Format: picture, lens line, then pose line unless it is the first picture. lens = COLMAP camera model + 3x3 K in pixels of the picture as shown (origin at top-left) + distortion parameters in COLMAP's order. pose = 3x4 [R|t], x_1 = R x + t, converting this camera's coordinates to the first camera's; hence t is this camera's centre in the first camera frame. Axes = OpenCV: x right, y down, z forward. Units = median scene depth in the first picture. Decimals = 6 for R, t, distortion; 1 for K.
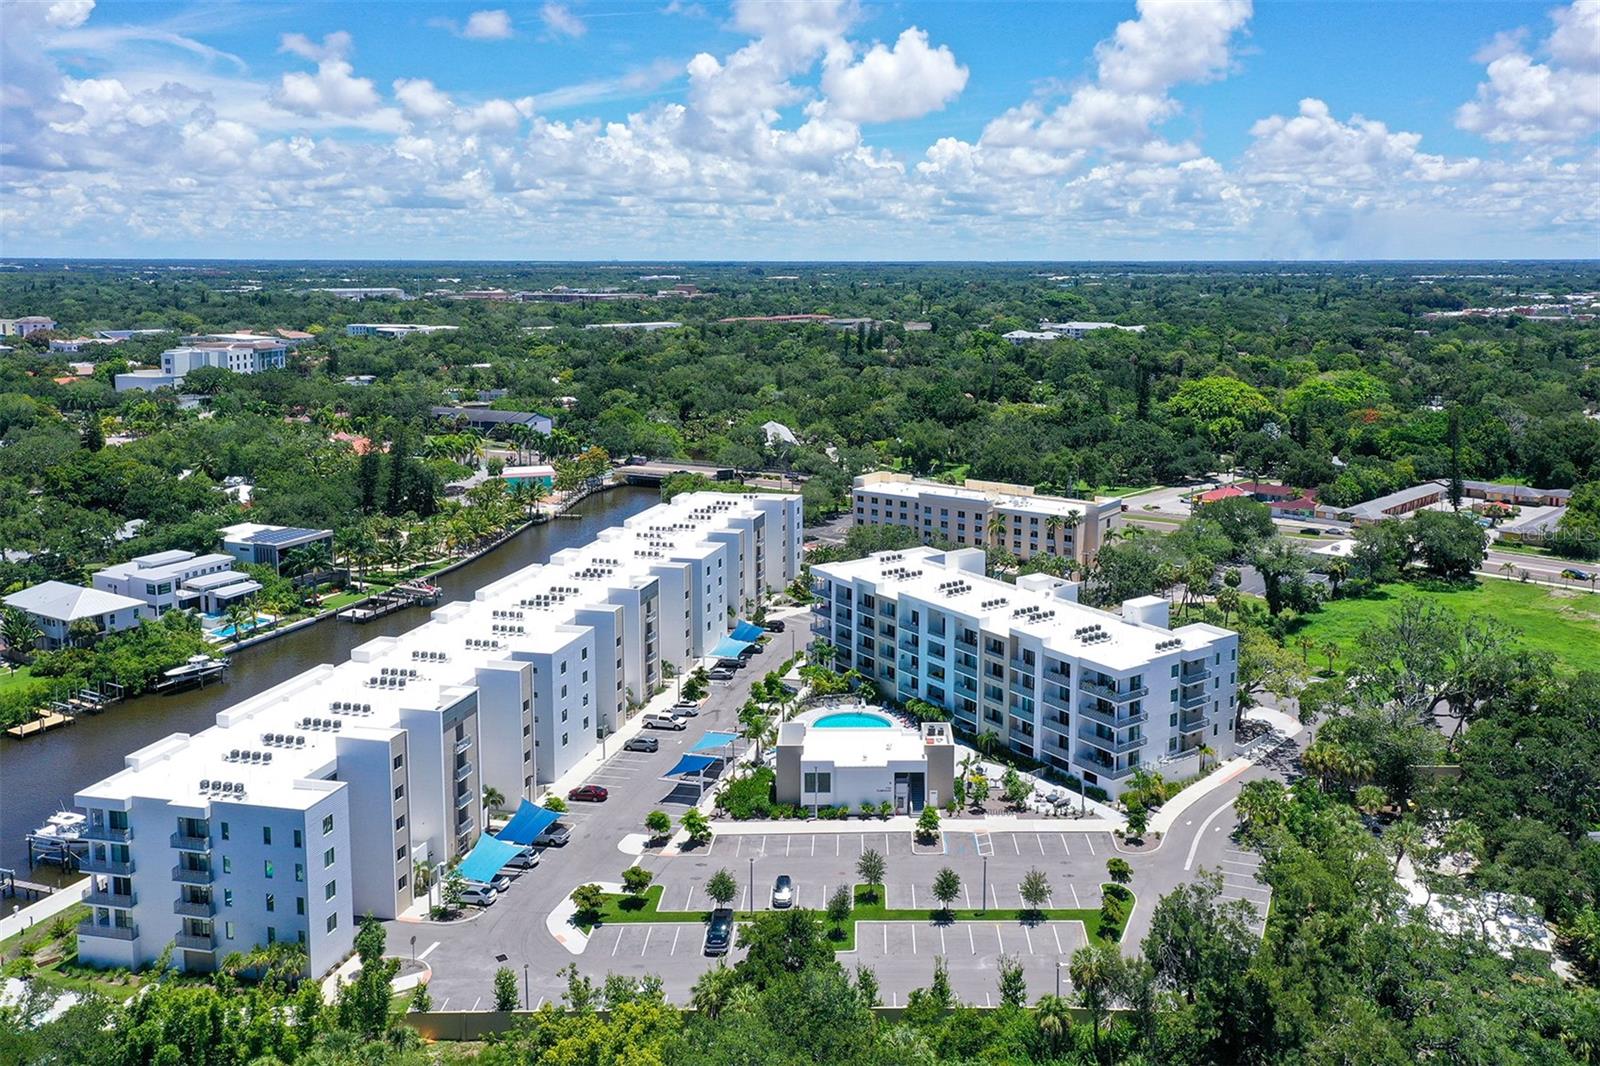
lens RADIAL K [[1170.1, 0, 810.7], [0, 1170.1, 528.9], [0, 0, 1]] dist [0.009970, -0.006719]
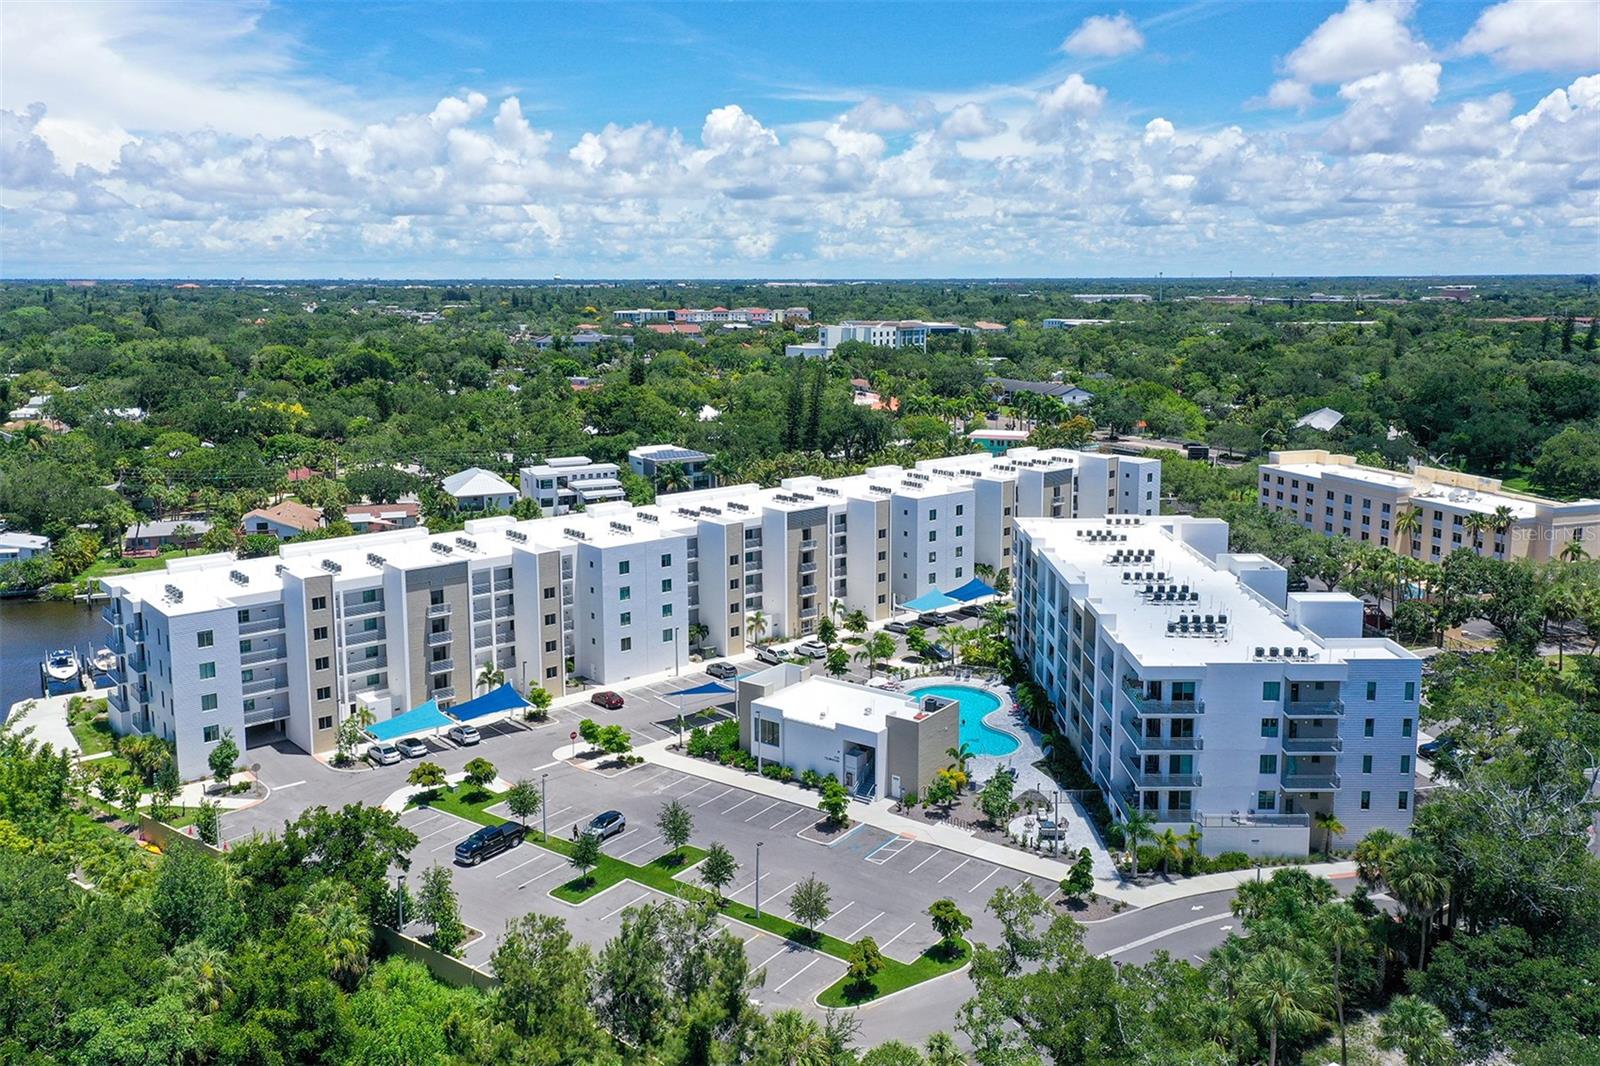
lens RADIAL K [[1170.1, 0, 800.5], [0, 1170.1, 530.8], [0, 0, 1]] dist [0.009970, -0.006719]
pose [[0.829335, 0.119963, -0.545722, 0.399863], [-0.119573, 0.992158, 0.036386, 0.035672], [0.545807, 0.035077, 0.837176, 0.267628]]
